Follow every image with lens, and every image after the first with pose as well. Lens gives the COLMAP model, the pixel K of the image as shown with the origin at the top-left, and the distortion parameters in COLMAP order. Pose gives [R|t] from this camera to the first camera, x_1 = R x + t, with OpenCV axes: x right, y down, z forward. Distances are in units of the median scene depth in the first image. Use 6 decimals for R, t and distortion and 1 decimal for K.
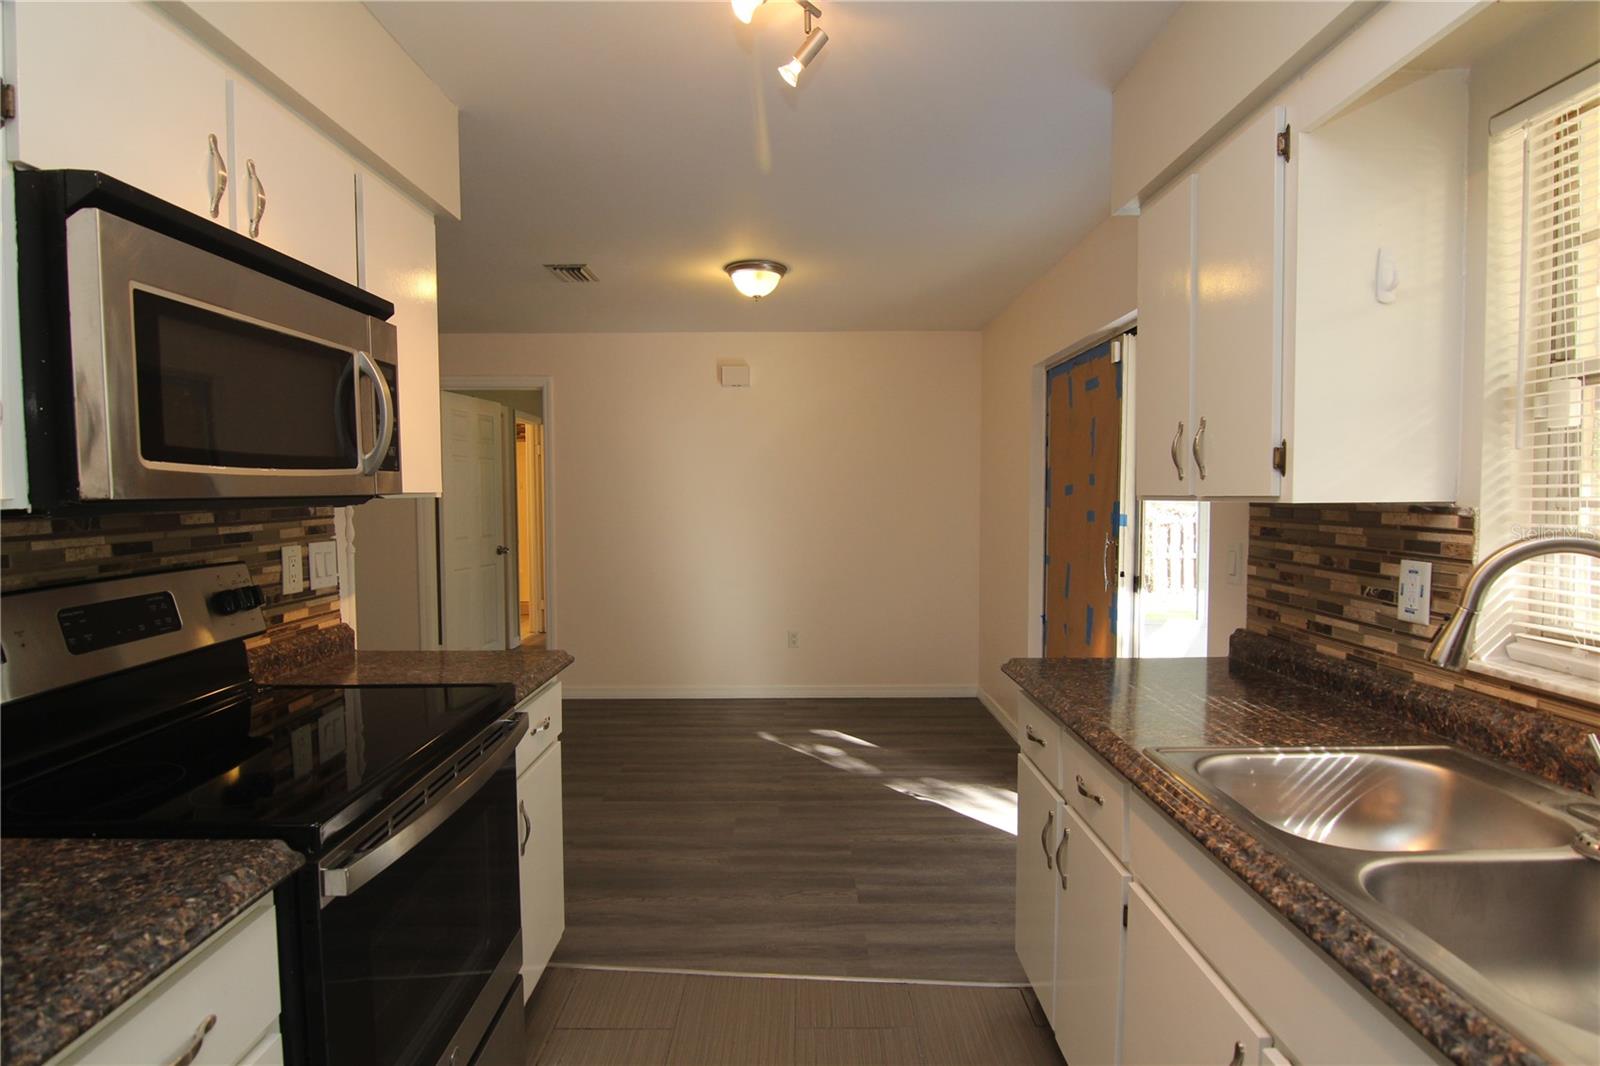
lens RADIAL K [[807.2, 0, 800.1], [0, 807.2, 536.4], [0, 0, 1]] dist [-0.004252, -0.013165]
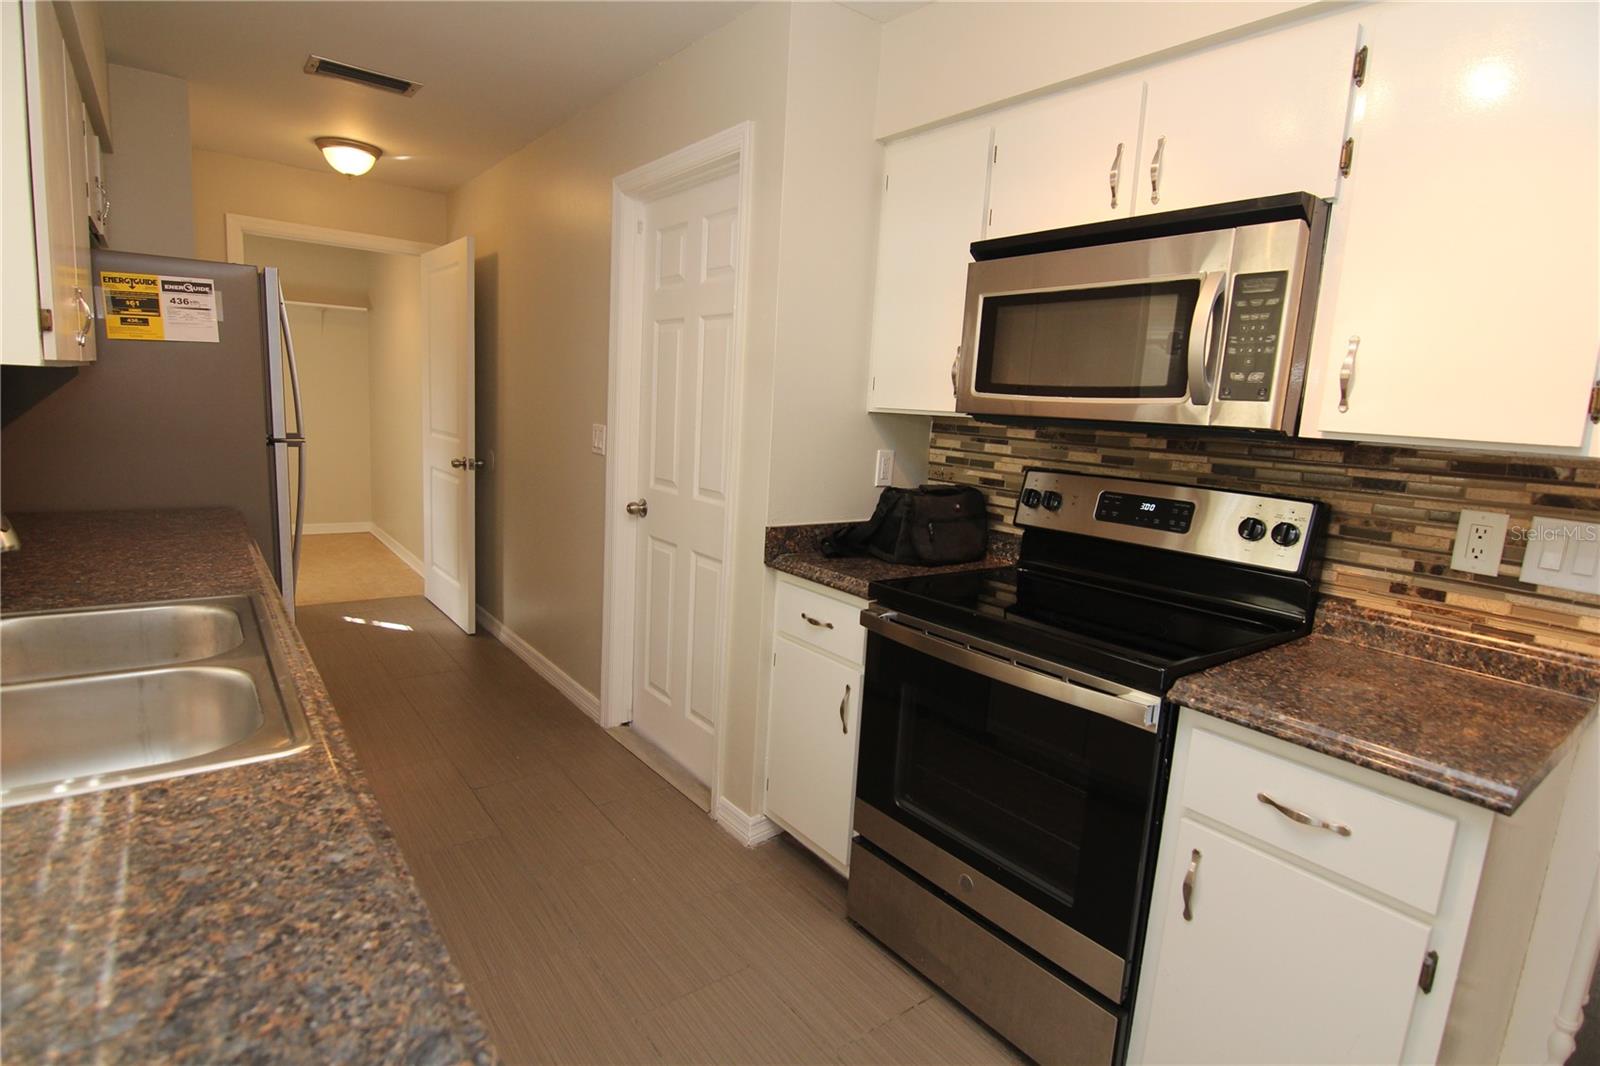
lens RADIAL K [[807.2, 0, 800.1], [0, 807.2, 536.4], [0, 0, 1]] dist [-0.004252, -0.013165]
pose [[-0.791433, 0.057831, -0.608515, 0.411048], [-0.090077, 0.973612, 0.209682, -0.078639], [0.604583, 0.220763, -0.765339, 1.427690]]
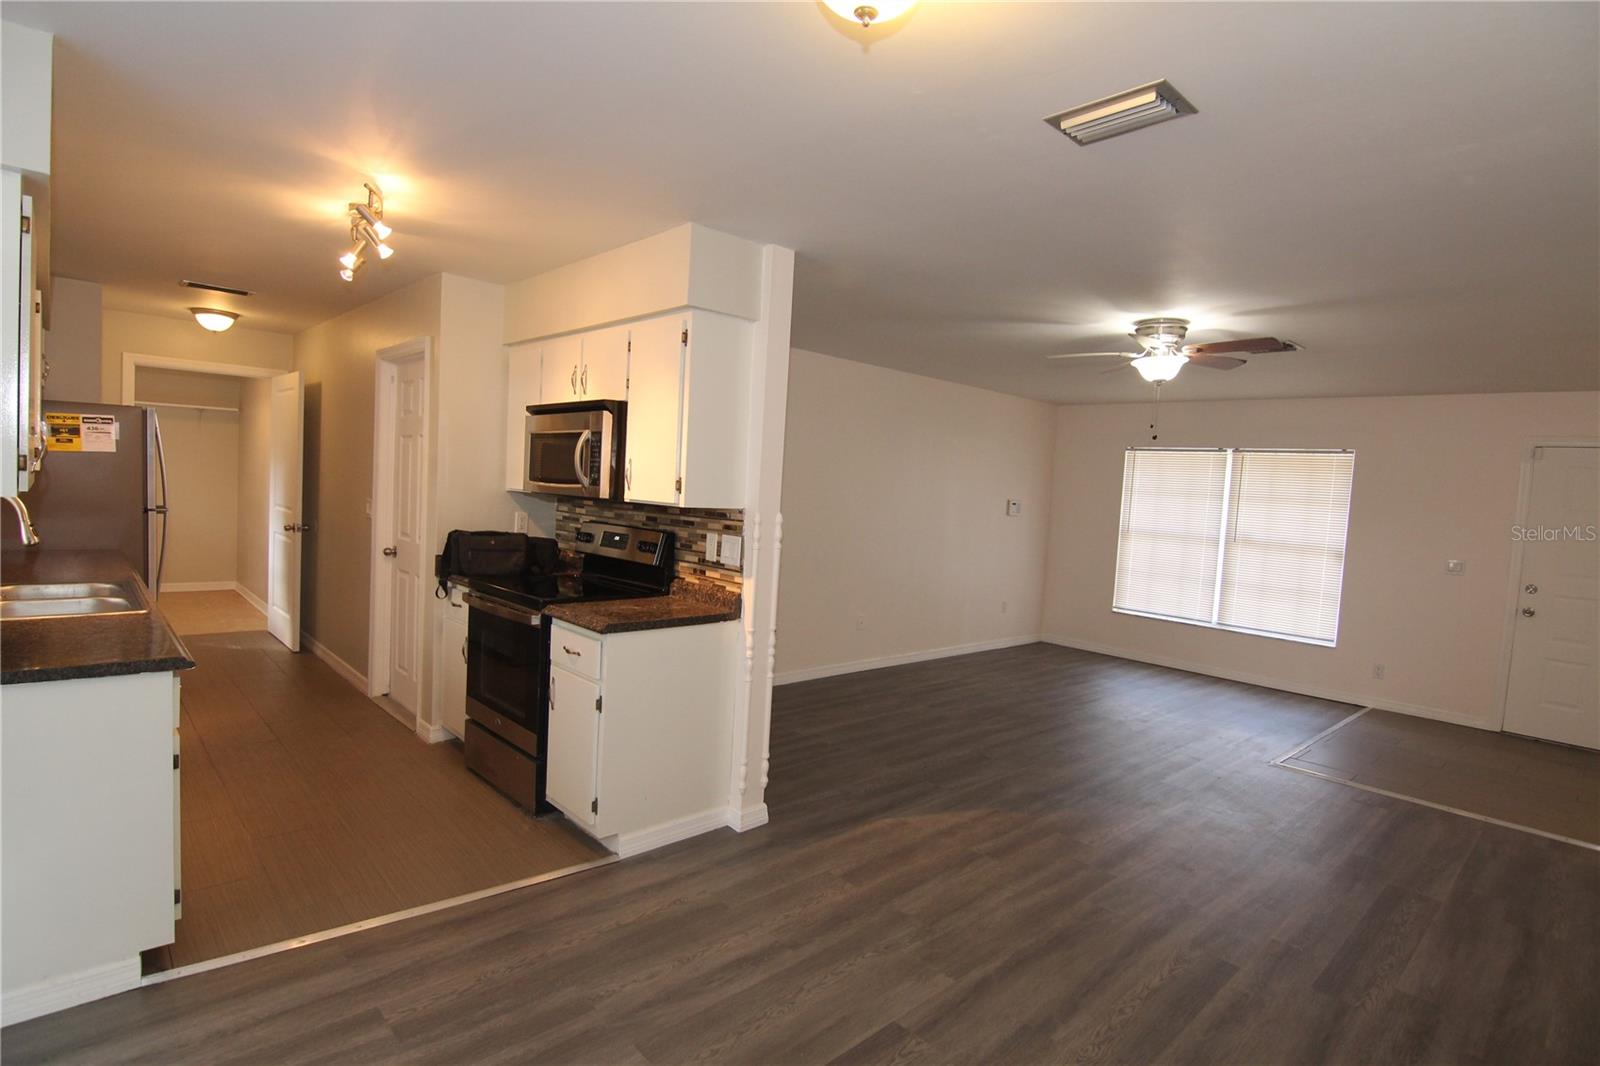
lens RADIAL K [[807.2, 0, 800.1], [0, 807.2, 536.4], [0, 0, 1]] dist [-0.004252, -0.013165]
pose [[-0.728850, 0.009596, -0.684606, 0.490662], [-0.090221, 0.989837, 0.109926, -0.225152], [0.678703, 0.141885, -0.720577, 2.838206]]
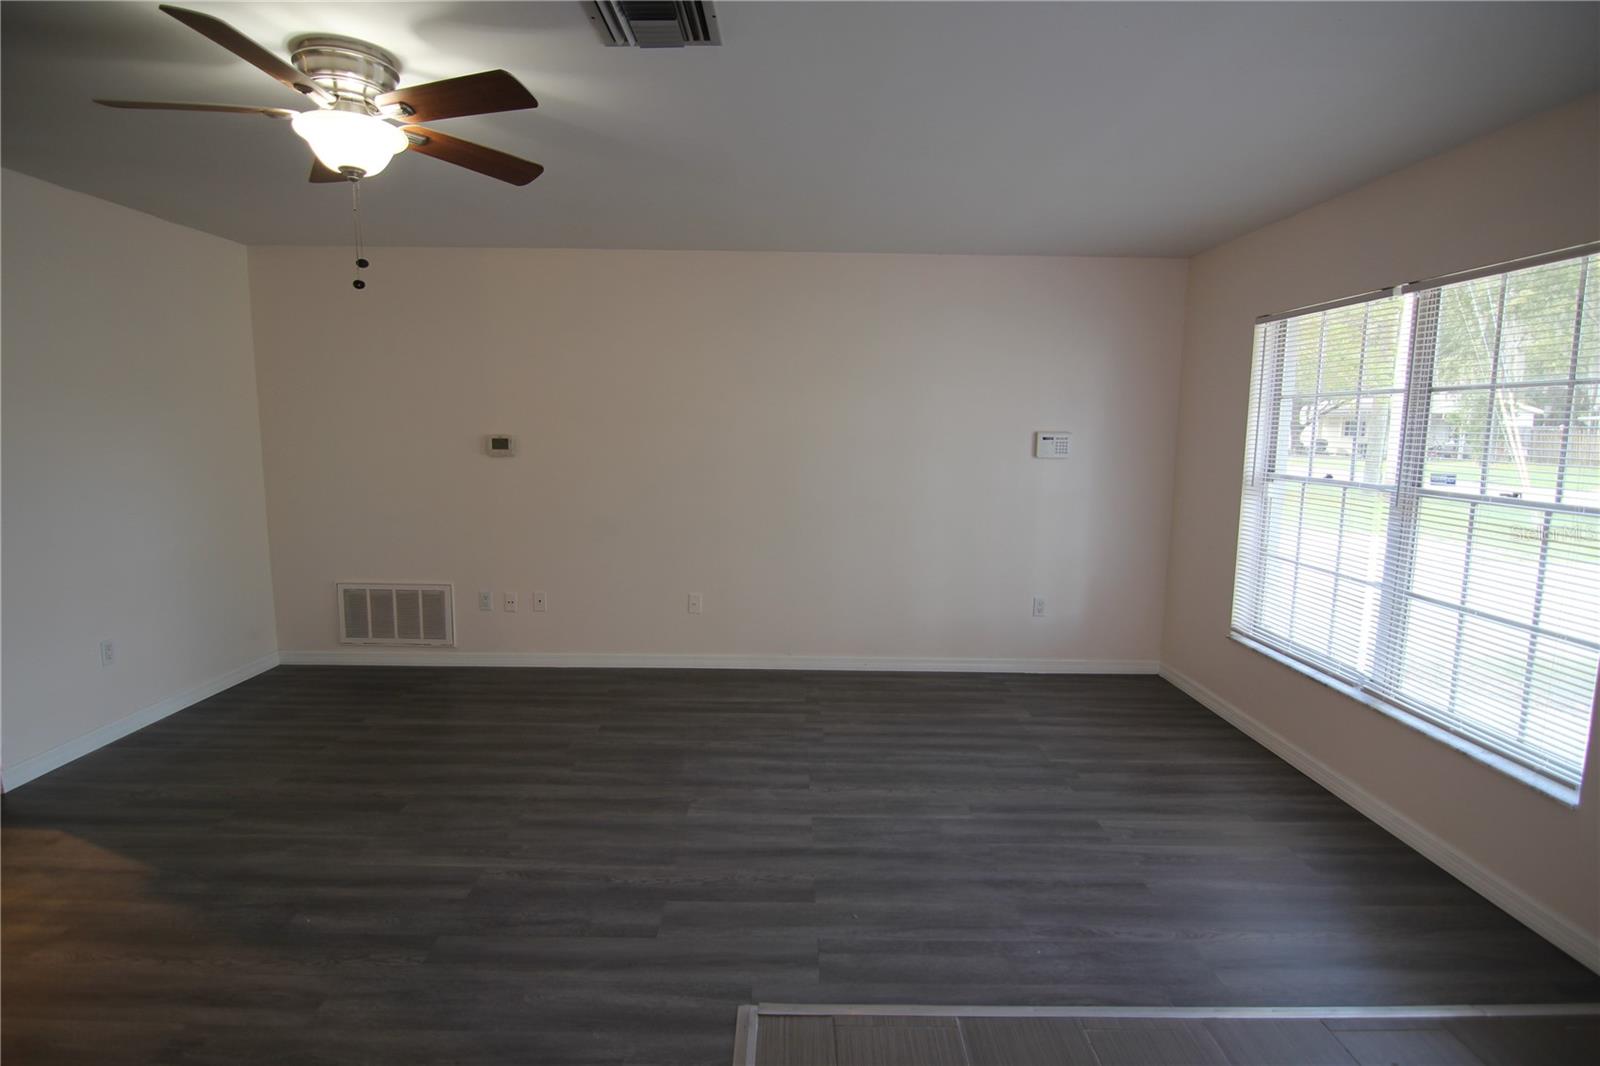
lens RADIAL K [[807.2, 0, 800.1], [0, 807.2, 536.4], [0, 0, 1]] dist [-0.004252, -0.013165]
pose [[-0.999956, -0.002344, -0.009105, -2.651272], [-0.004026, 0.981900, 0.189359, -0.203340], [0.008496, 0.189387, -0.981866, 3.094482]]
